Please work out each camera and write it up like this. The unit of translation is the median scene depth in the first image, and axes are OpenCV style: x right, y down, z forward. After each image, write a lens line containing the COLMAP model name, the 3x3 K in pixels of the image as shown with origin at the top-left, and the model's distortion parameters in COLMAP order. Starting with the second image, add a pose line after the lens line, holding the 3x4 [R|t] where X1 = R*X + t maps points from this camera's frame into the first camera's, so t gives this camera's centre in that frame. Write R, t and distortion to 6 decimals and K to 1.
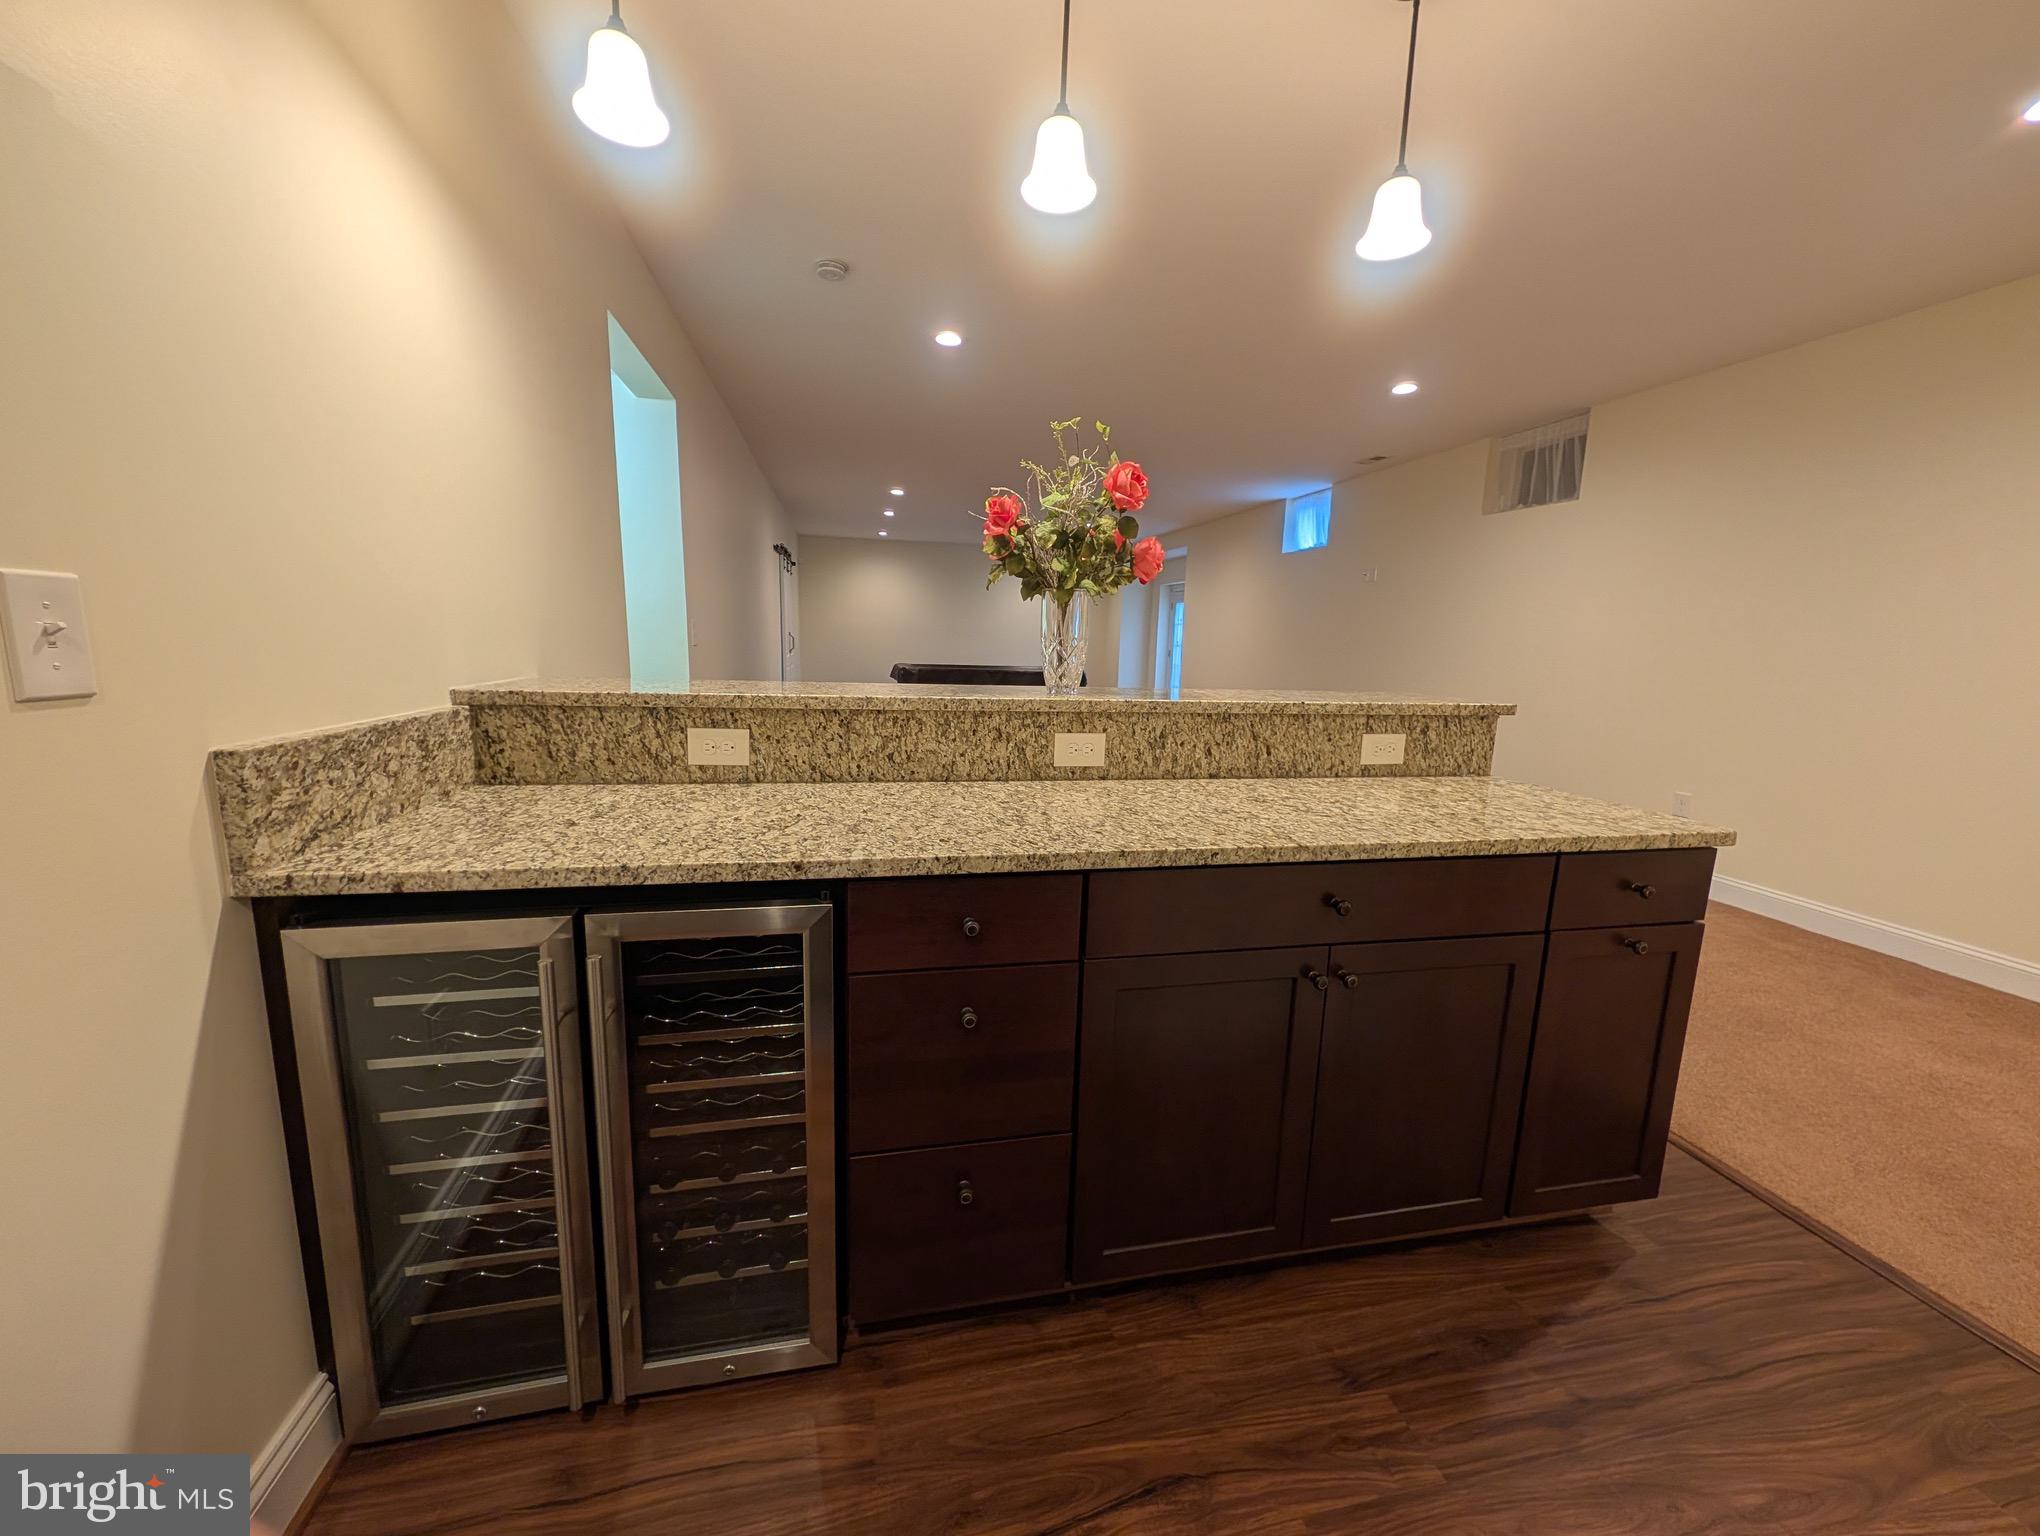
lens RADIAL K [[778.3, 0, 1031.1], [0, 778.3, 762.5], [0, 0, 1]] dist [0.000963, 0.000193]
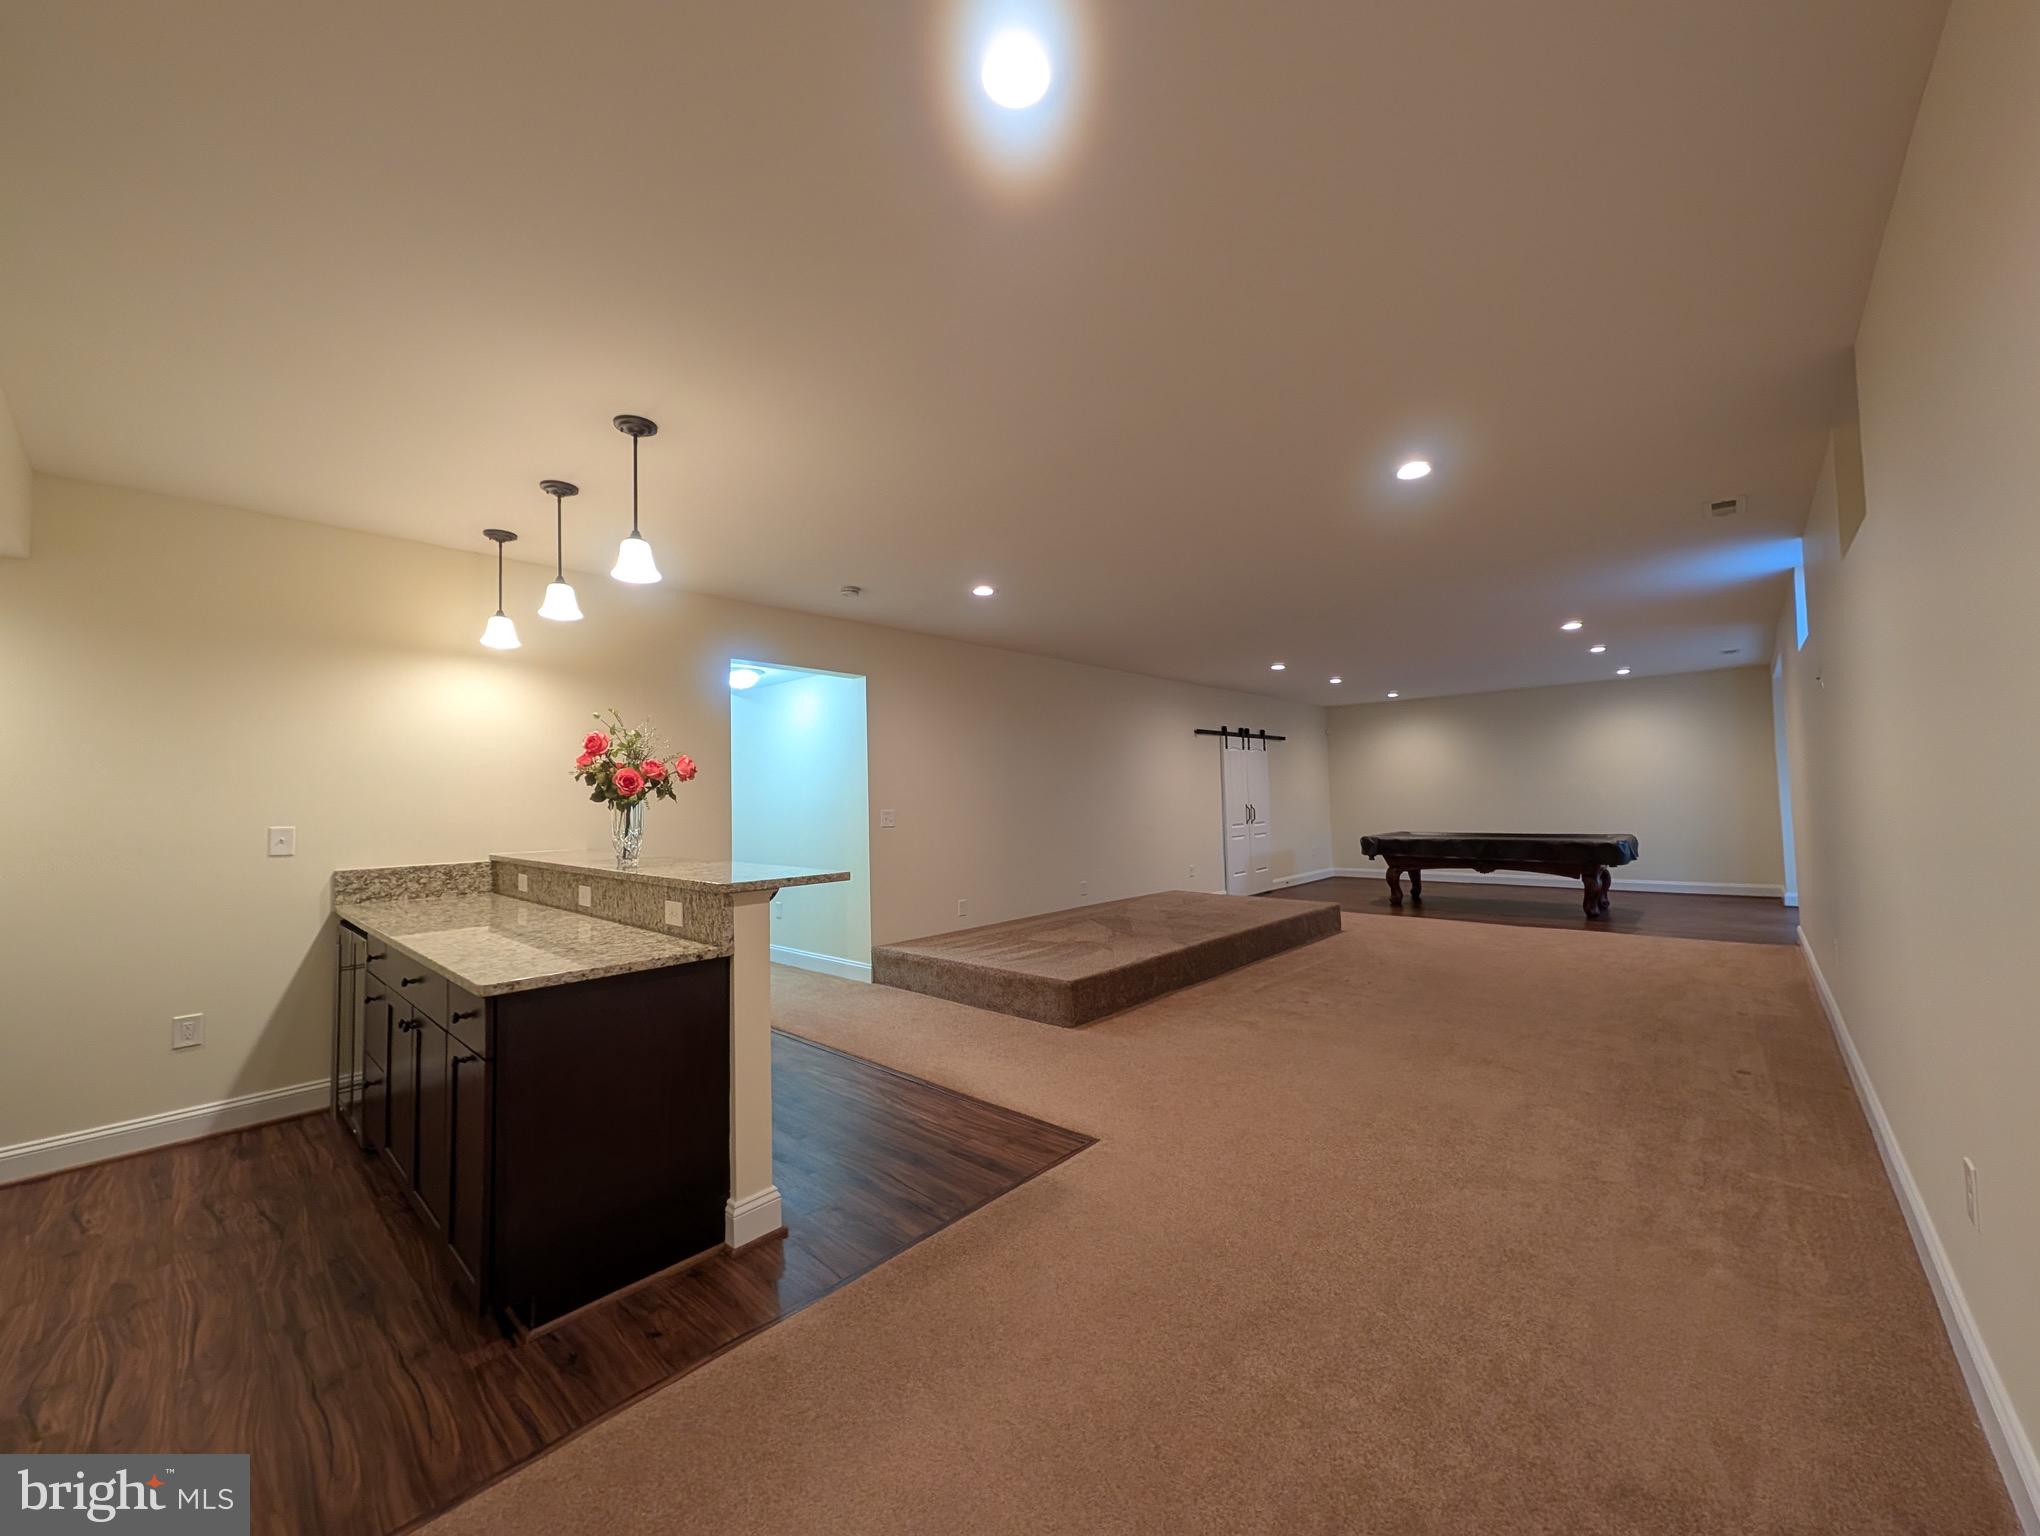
lens RADIAL K [[778.3, 0, 1031.1], [0, 778.3, 762.5], [0, 0, 1]] dist [0.000963, 0.000193]
pose [[0.586889, -0.071448, -0.806509, 2.939286], [-0.098411, 0.982419, -0.158645, -0.193895], [0.803664, 0.172476, 0.569540, 1.105088]]
